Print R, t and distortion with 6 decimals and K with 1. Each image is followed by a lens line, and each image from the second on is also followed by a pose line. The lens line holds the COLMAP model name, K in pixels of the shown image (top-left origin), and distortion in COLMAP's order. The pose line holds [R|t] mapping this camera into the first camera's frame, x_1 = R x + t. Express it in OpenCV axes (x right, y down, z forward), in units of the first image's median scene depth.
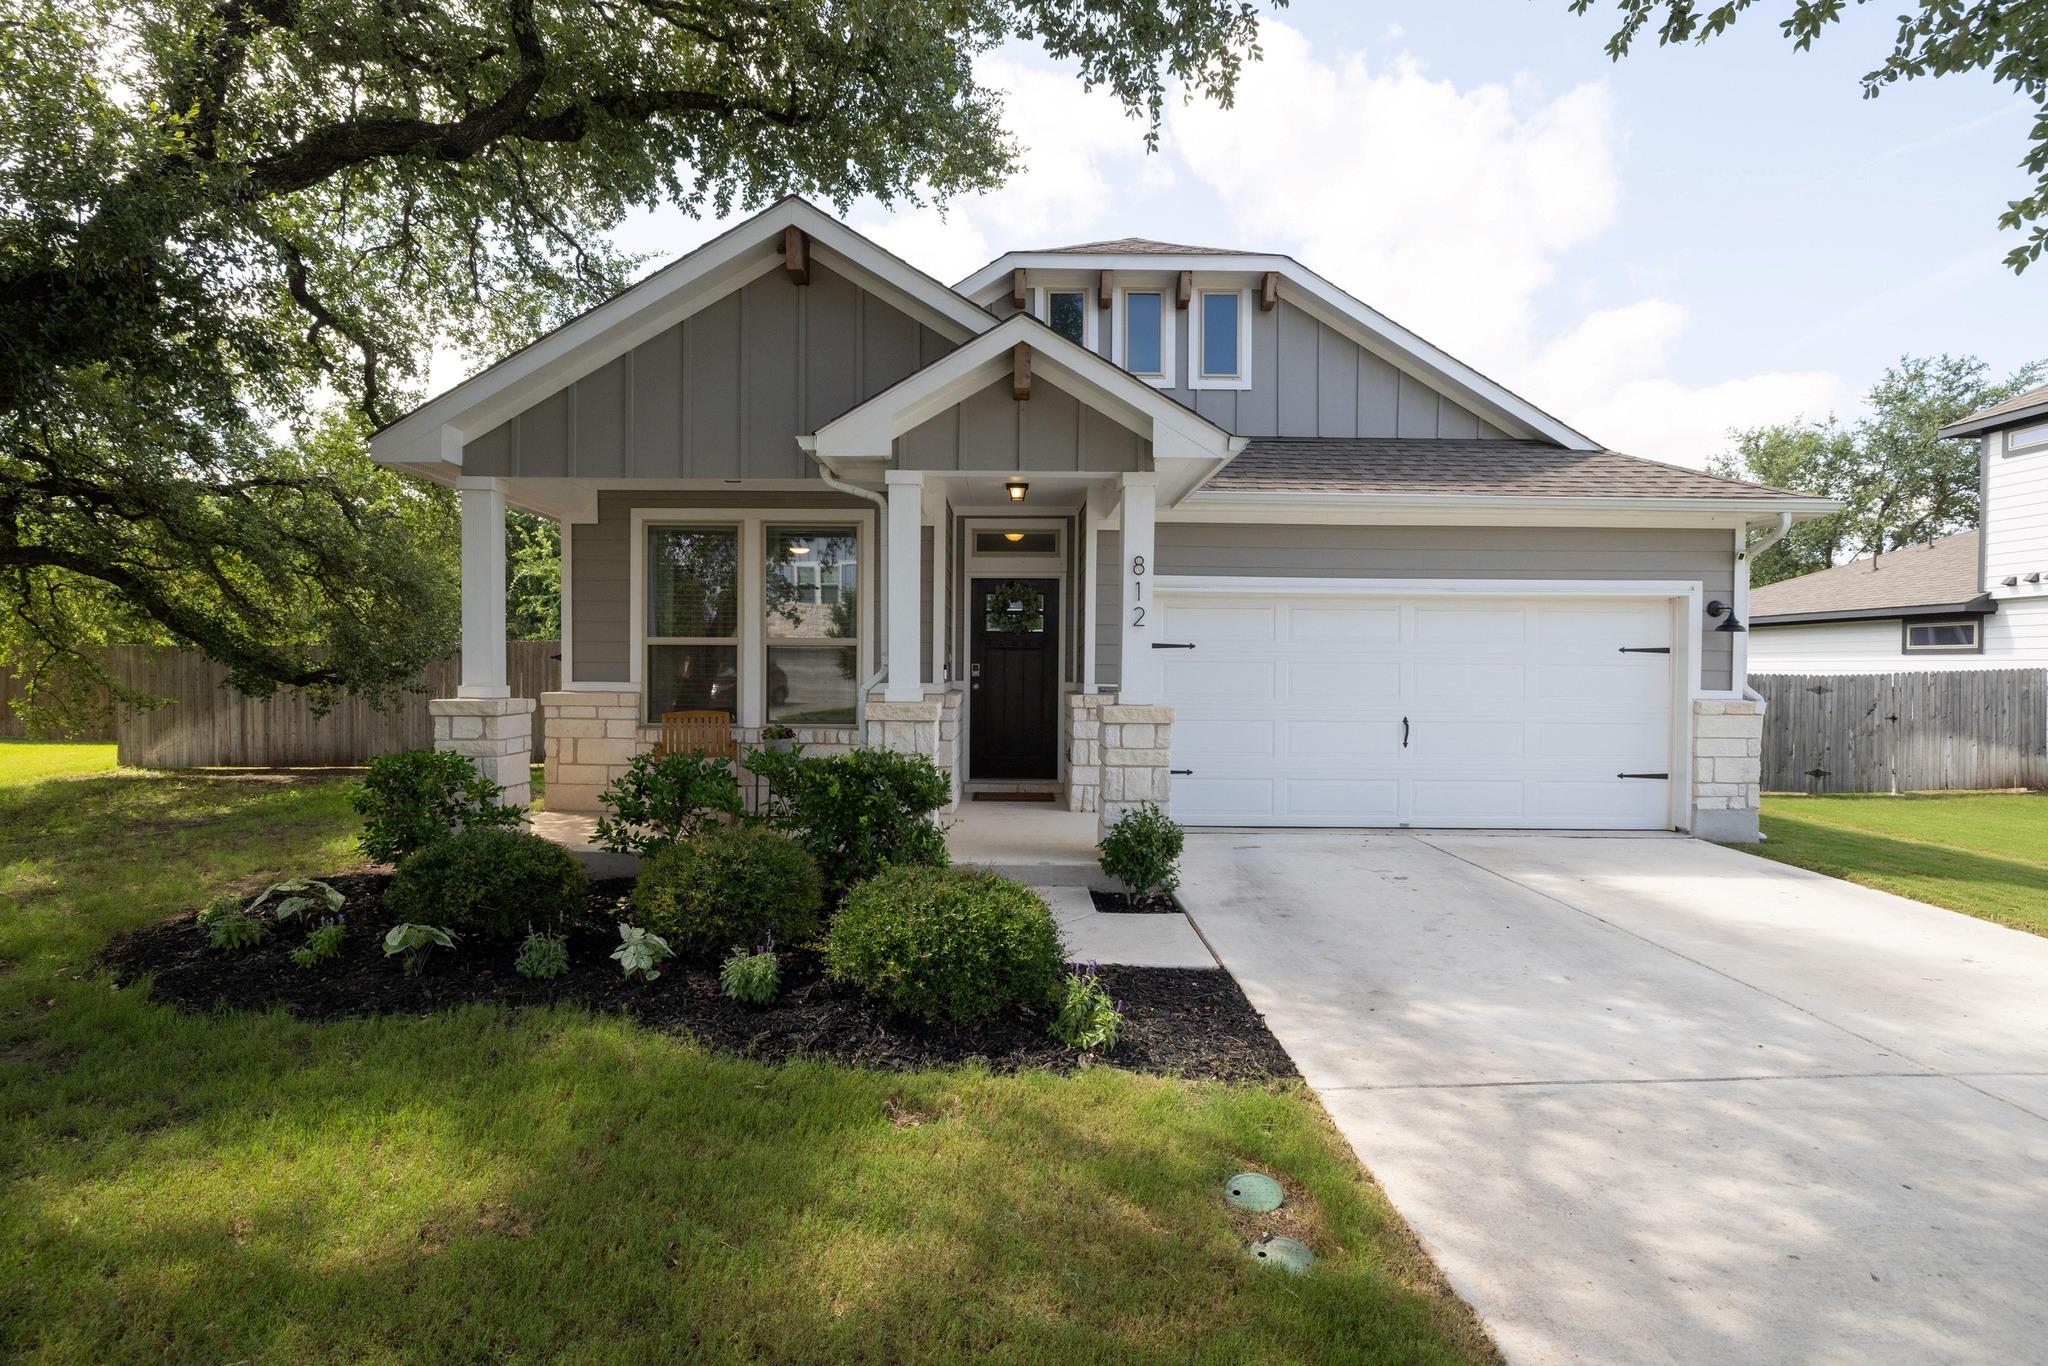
lens RADIAL K [[909.0, 0, 1015.3], [0, 909.0, 683.3], [0, 0, 1]] dist [0.001375, 0.000047]
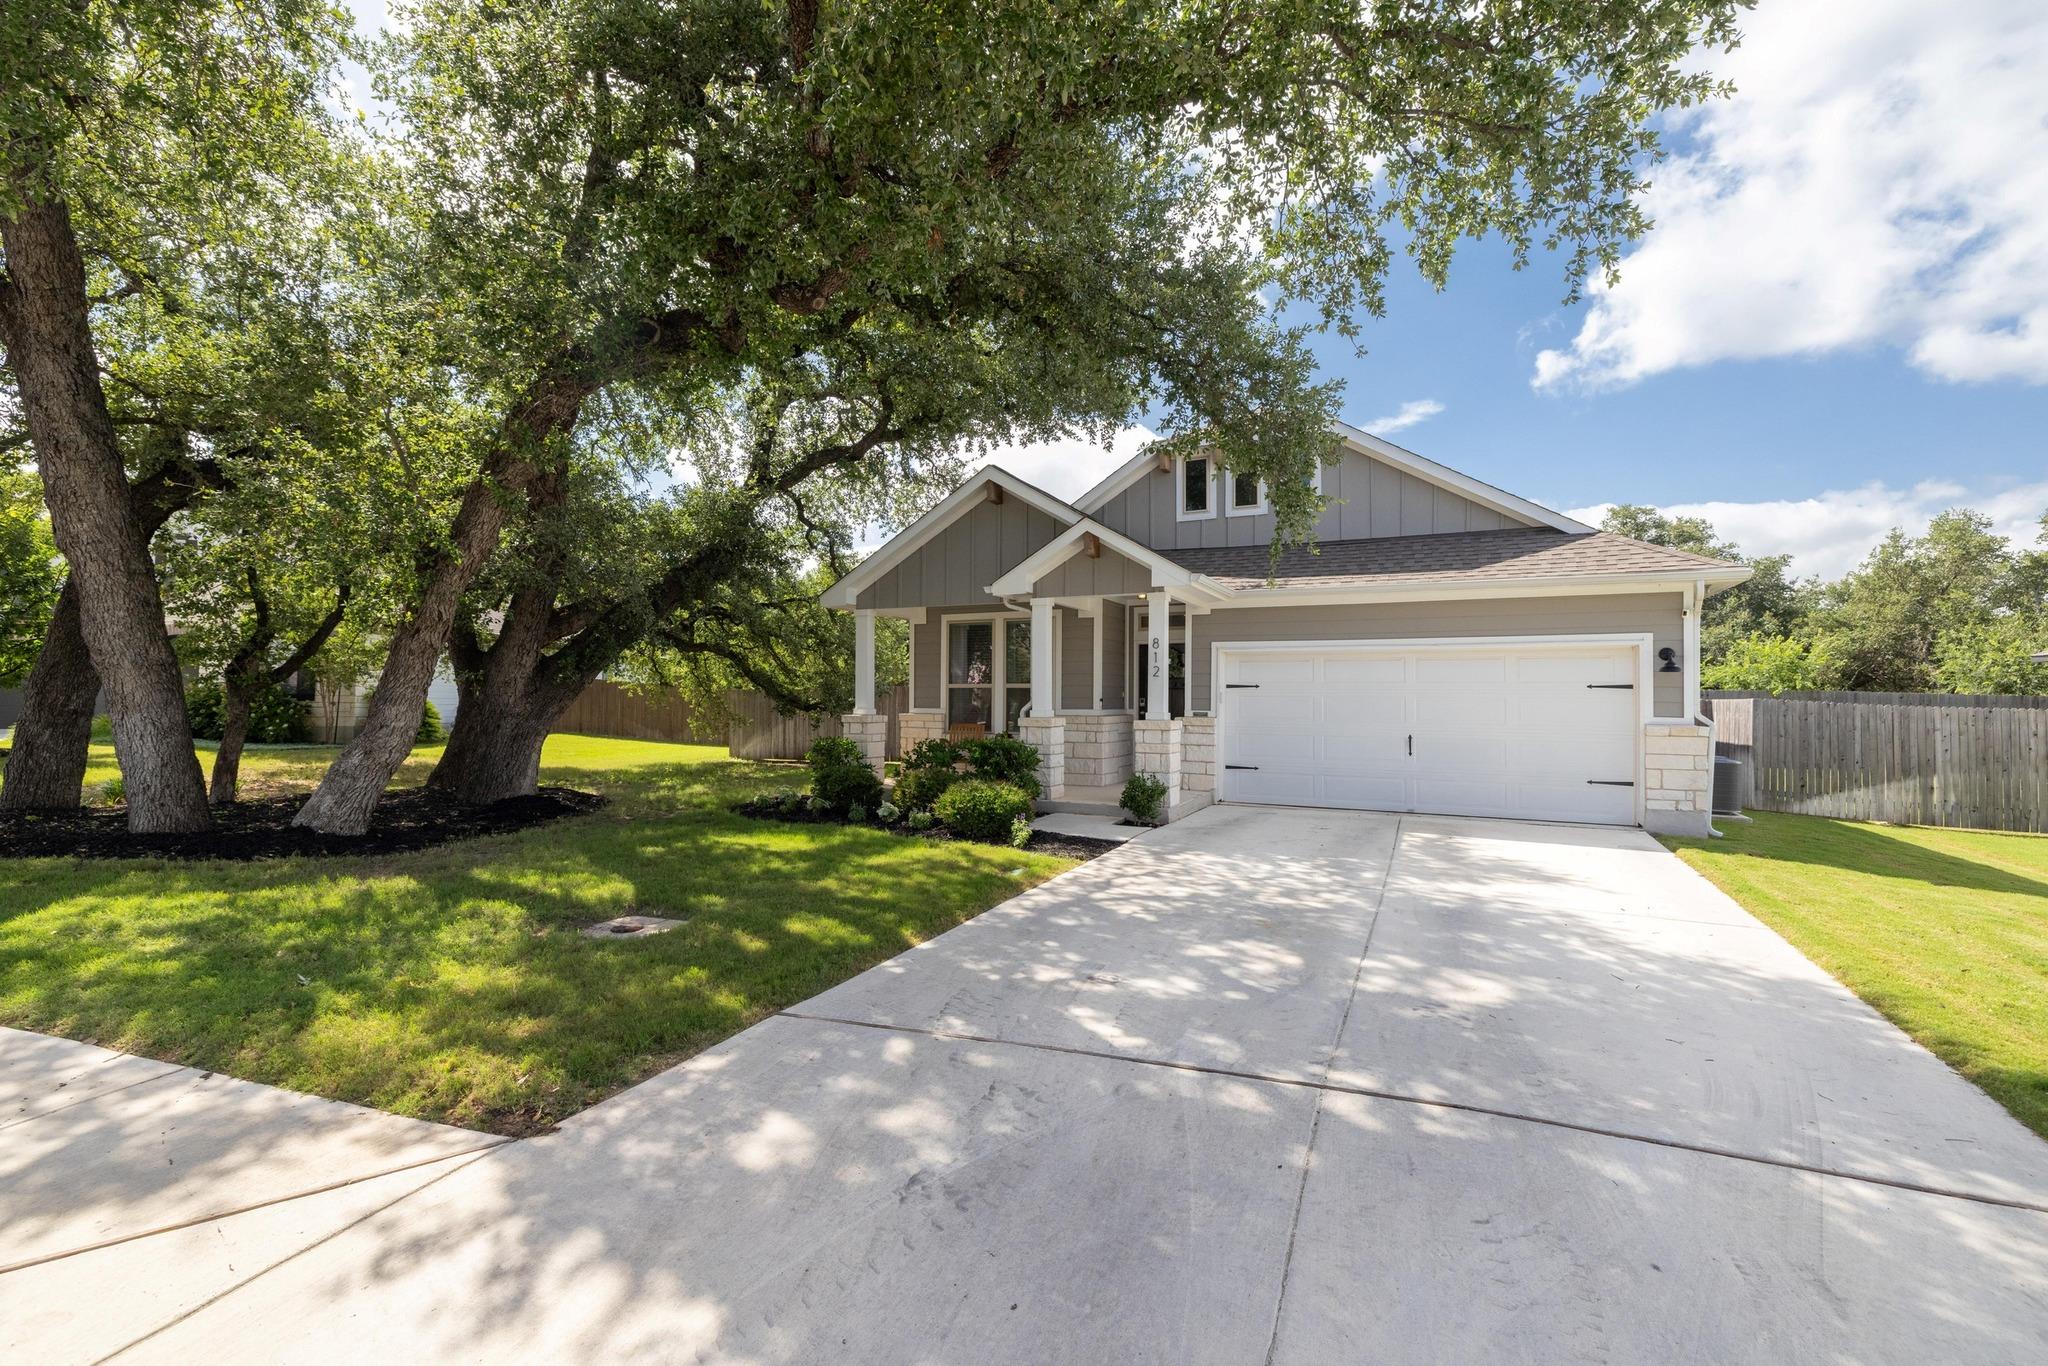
lens RADIAL K [[874.2, 0, 1027.9], [0, 874.2, 686.9], [0, 0, 1]] dist [0.009064, -0.000065]
pose [[0.901431, -0.008141, -0.432845, 0.493884], [-0.007771, 0.999358, -0.034980, 0.015256], [0.432852, 0.034896, 0.900789, -0.512964]]
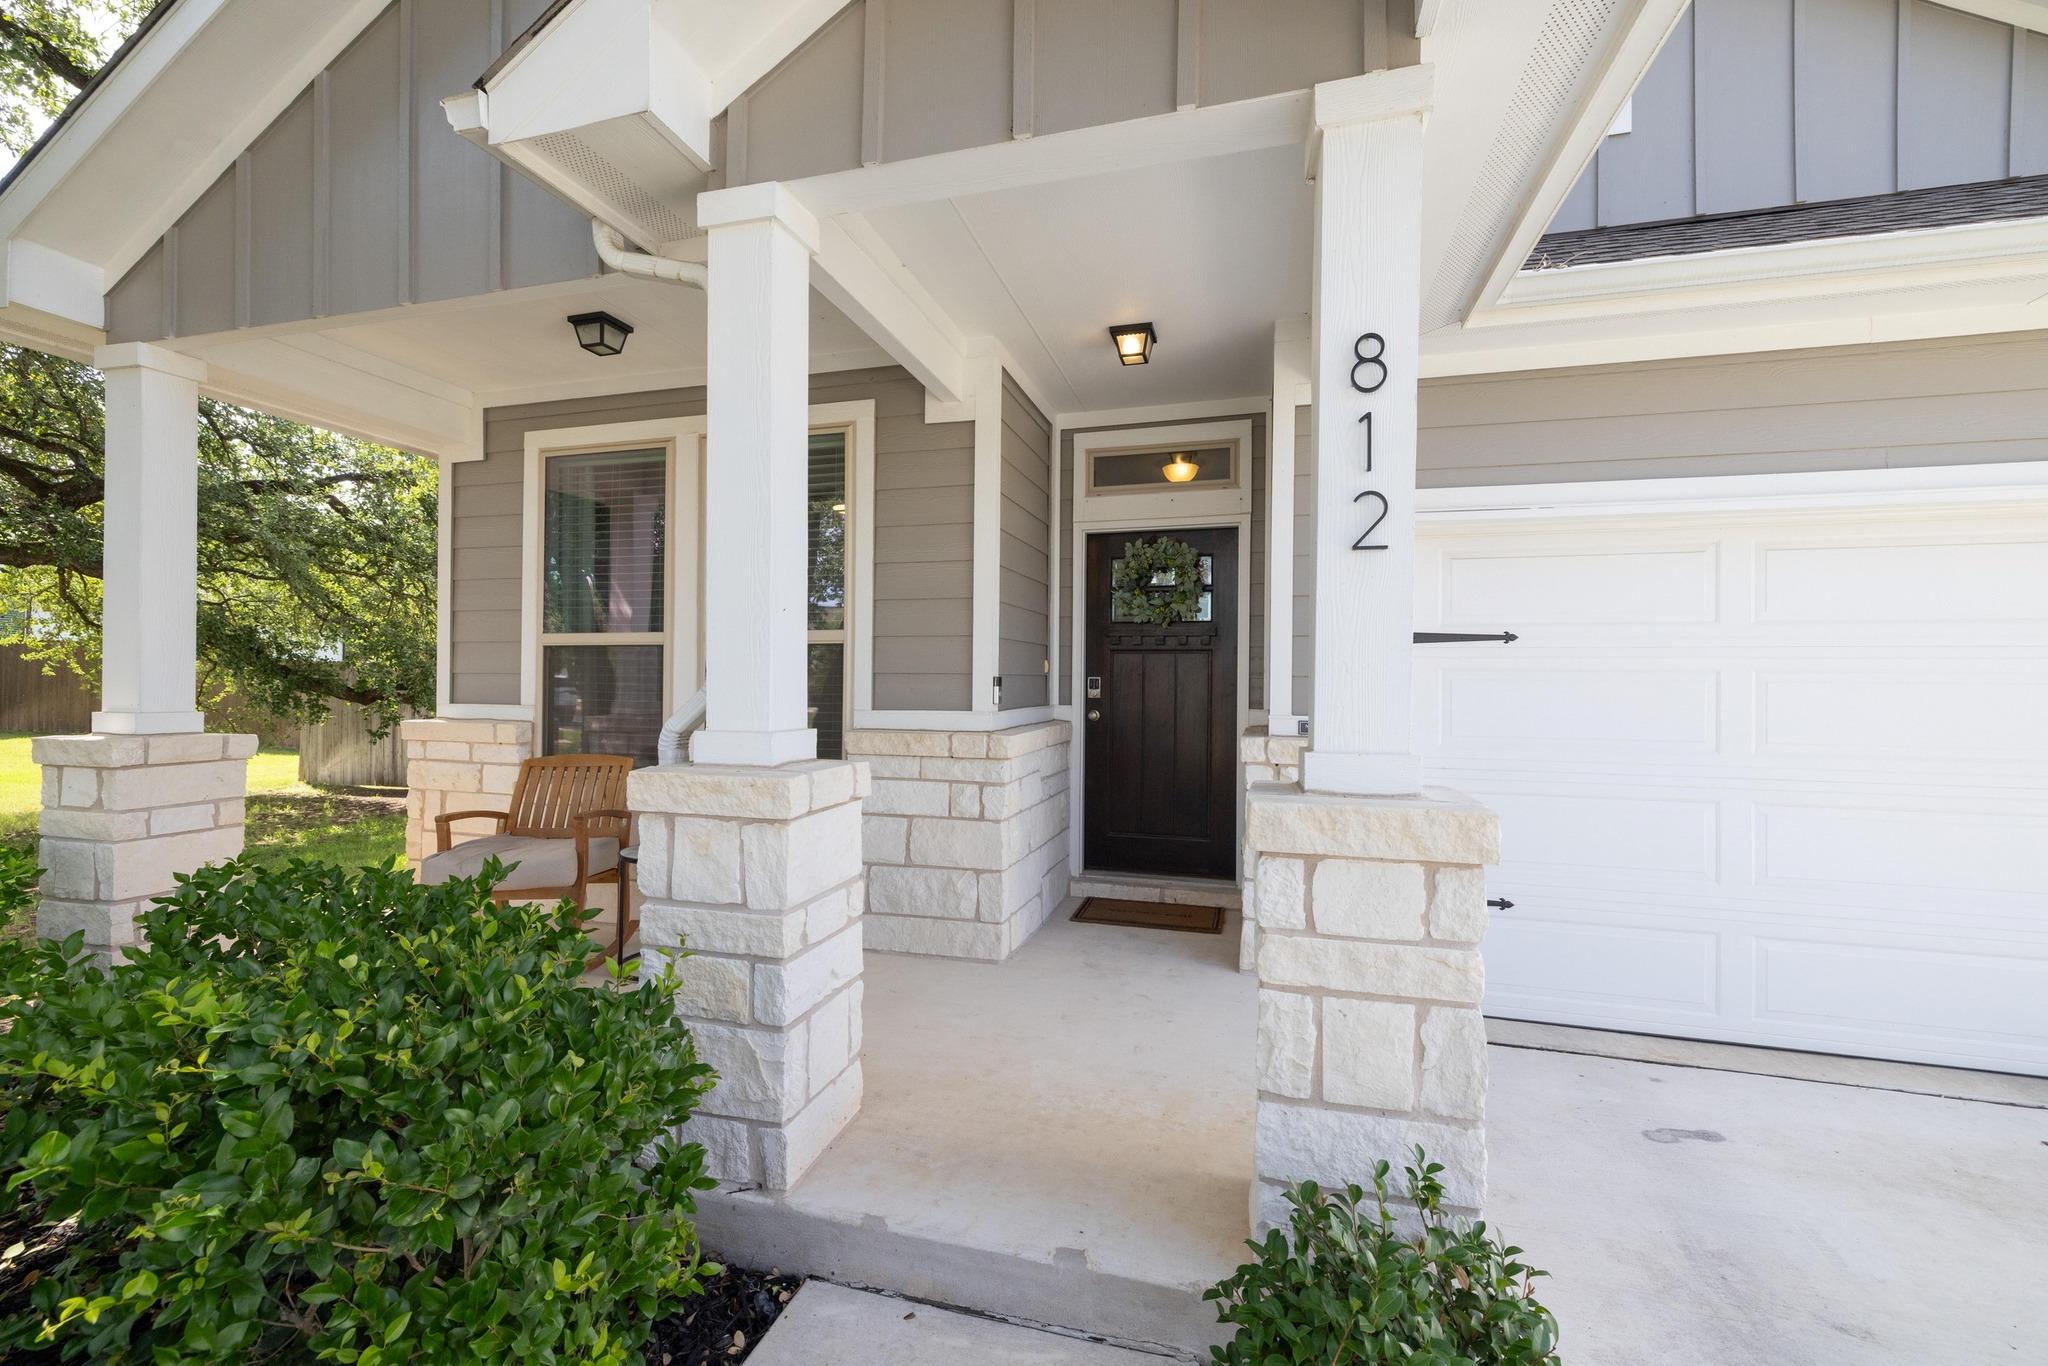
lens RADIAL K [[874.2, 0, 1009.9], [0, 874.2, 676.2], [0, 0, 1]] dist [0.009064, -0.000065]
pose [[0.958321, -0.001640, -0.285688, 0.076279], [-0.006553, 0.999594, -0.027717, -0.006341], [0.285618, 0.028434, 0.957922, 0.497325]]
